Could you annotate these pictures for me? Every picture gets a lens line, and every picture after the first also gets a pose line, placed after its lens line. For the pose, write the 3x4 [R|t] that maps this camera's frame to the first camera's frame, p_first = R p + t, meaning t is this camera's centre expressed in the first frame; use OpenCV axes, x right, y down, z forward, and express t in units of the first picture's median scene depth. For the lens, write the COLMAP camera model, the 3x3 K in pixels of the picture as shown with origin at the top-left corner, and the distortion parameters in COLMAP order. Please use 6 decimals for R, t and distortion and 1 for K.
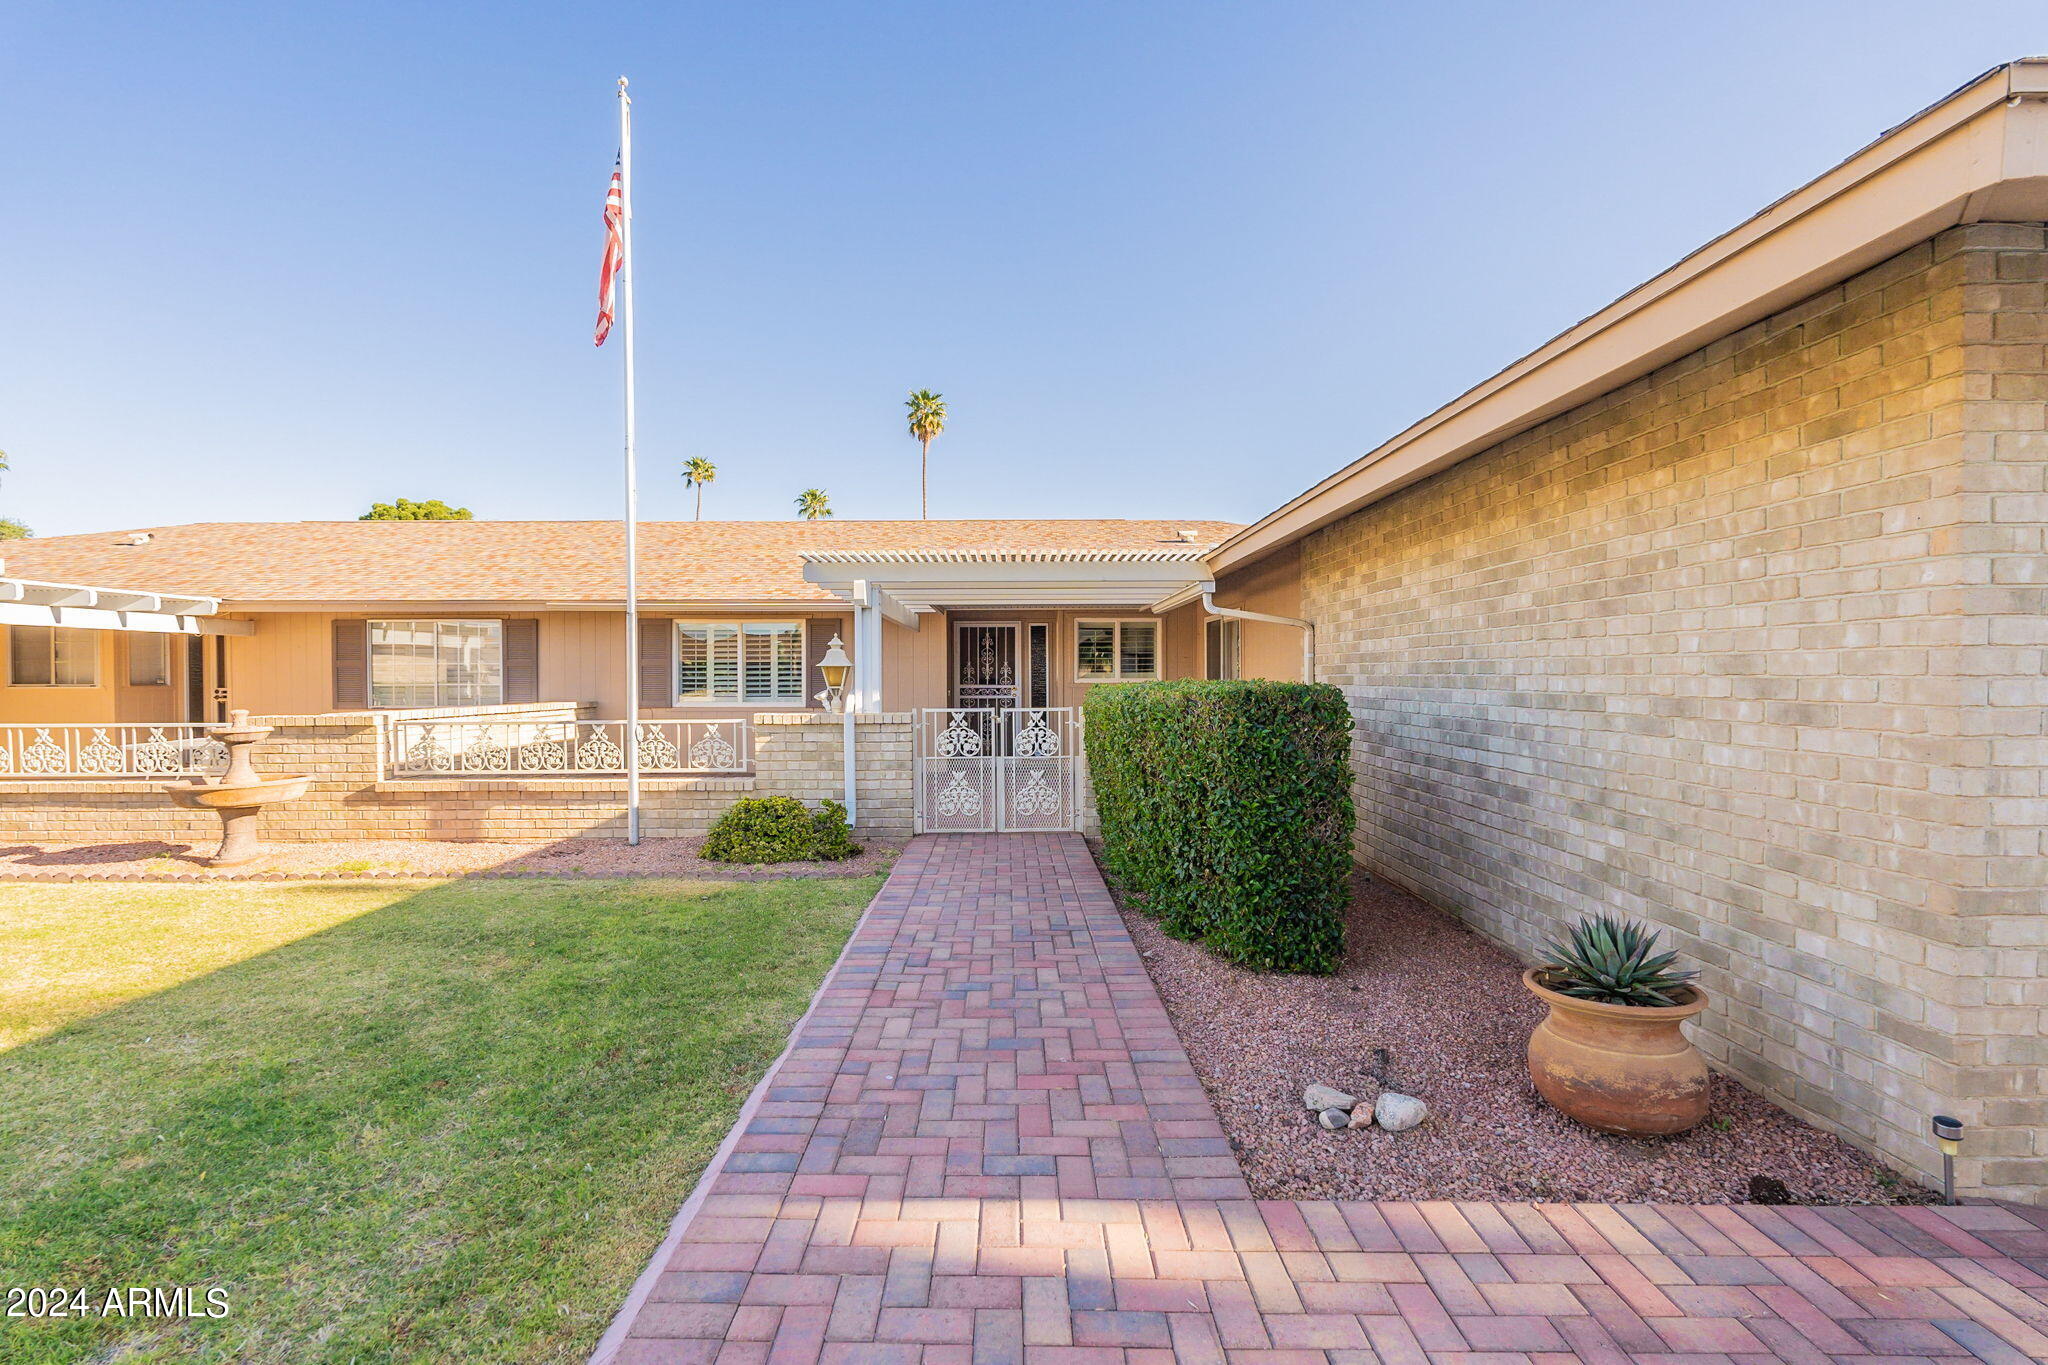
lens RADIAL K [[895.2, 0, 1021.7], [0, 895.2, 688.9], [0, 0, 1]] dist [-0.000272, 0.000272]
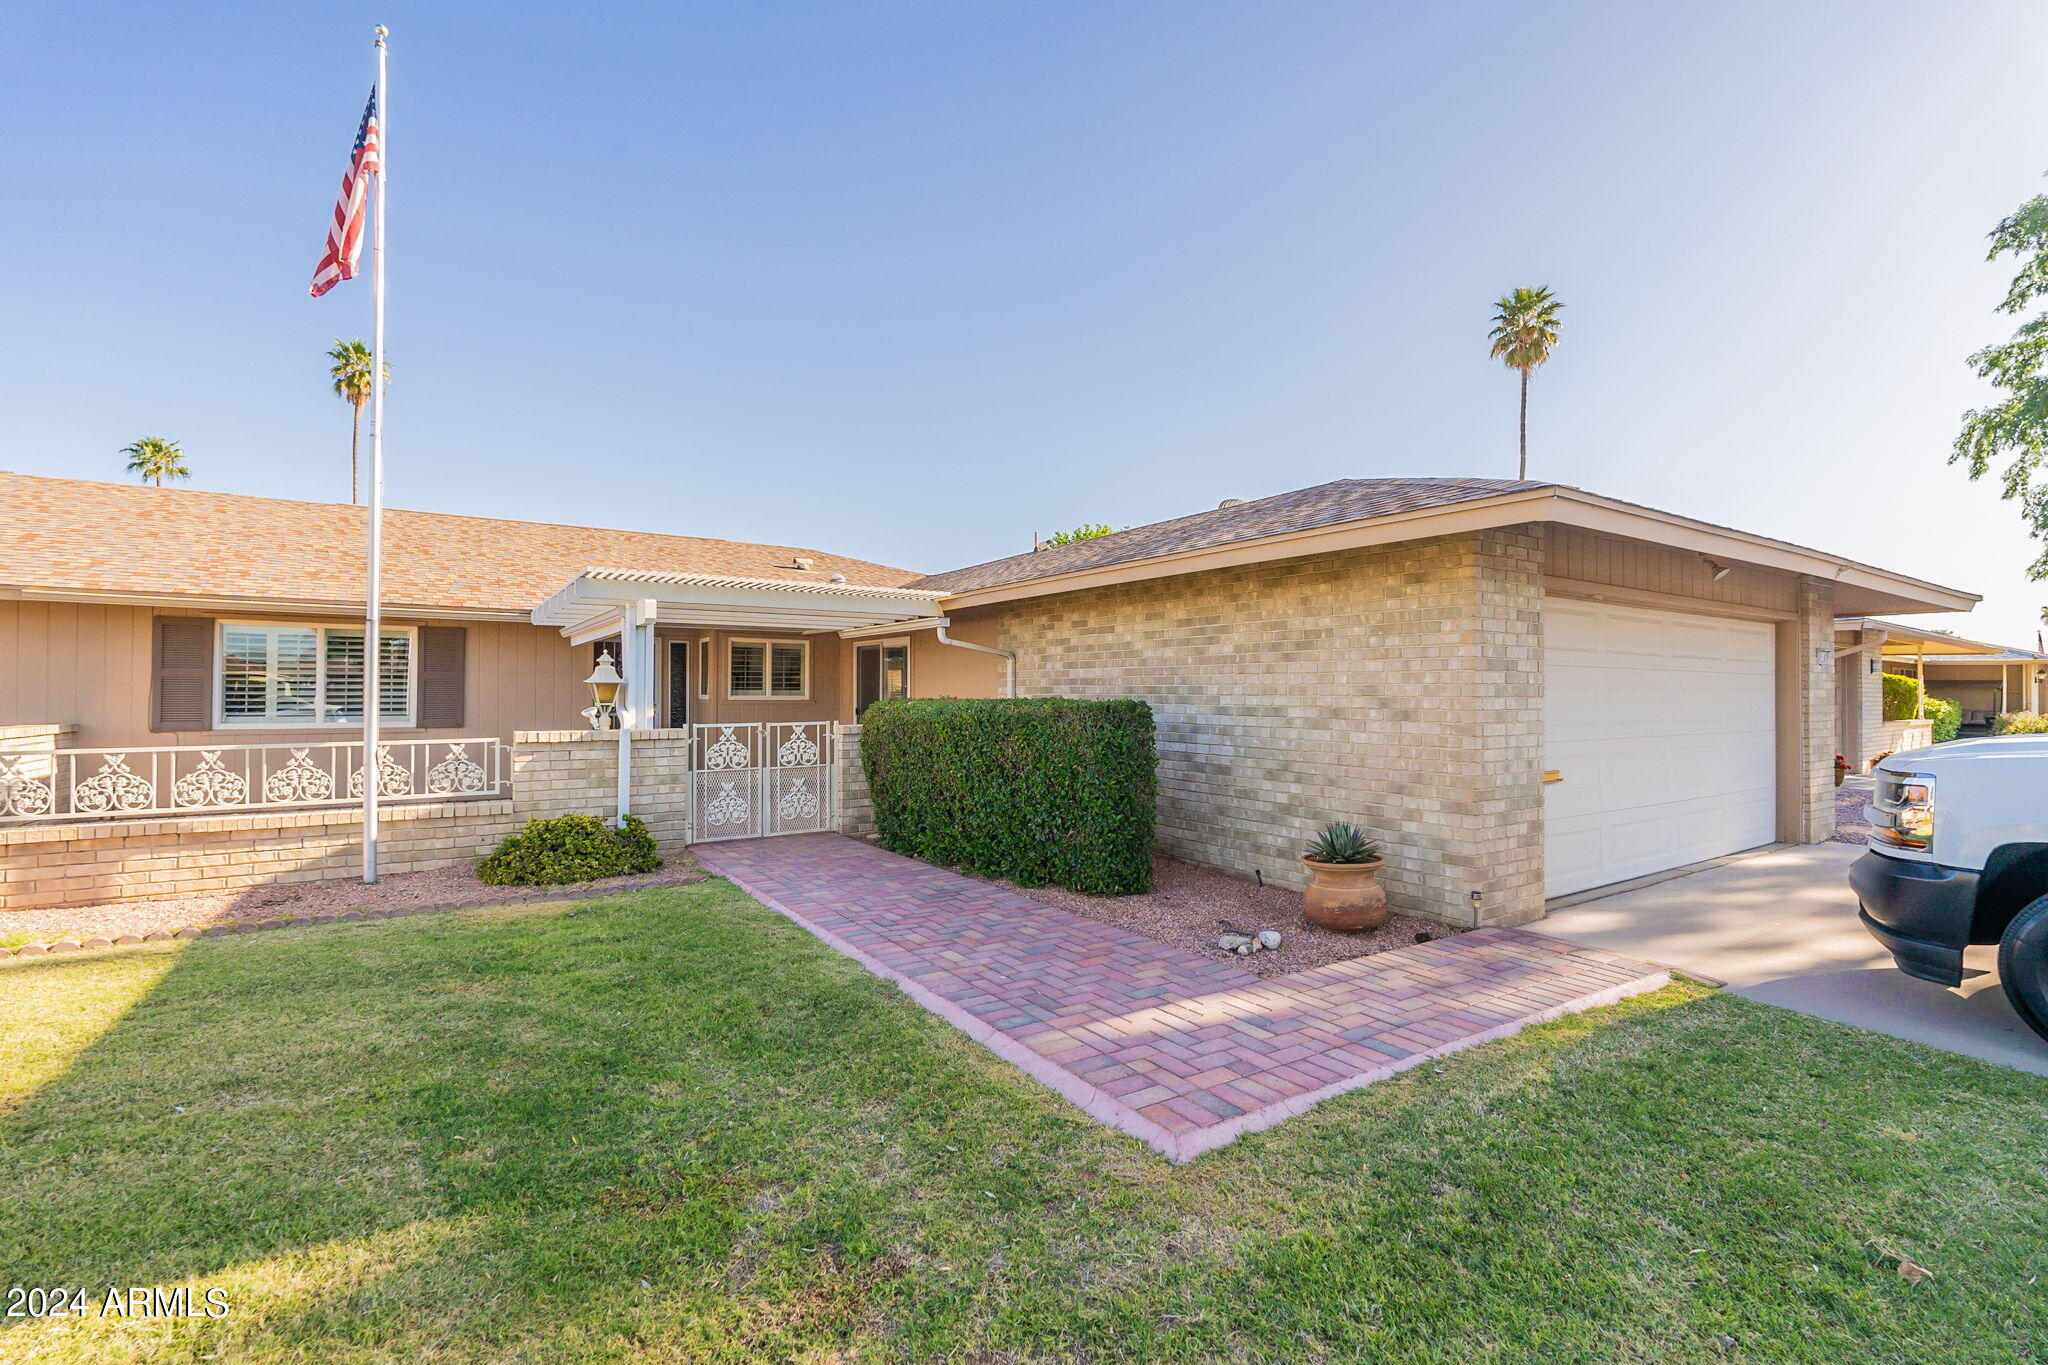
lens RADIAL K [[895.2, 0, 1021.7], [0, 895.2, 688.9], [0, 0, 1]] dist [-0.000272, 0.000272]
pose [[0.835908, 0.007868, 0.548813, -0.680577], [0.002780, 0.999824, -0.018569, 0.002337], [-0.548863, 0.017047, 0.835739, -0.159306]]
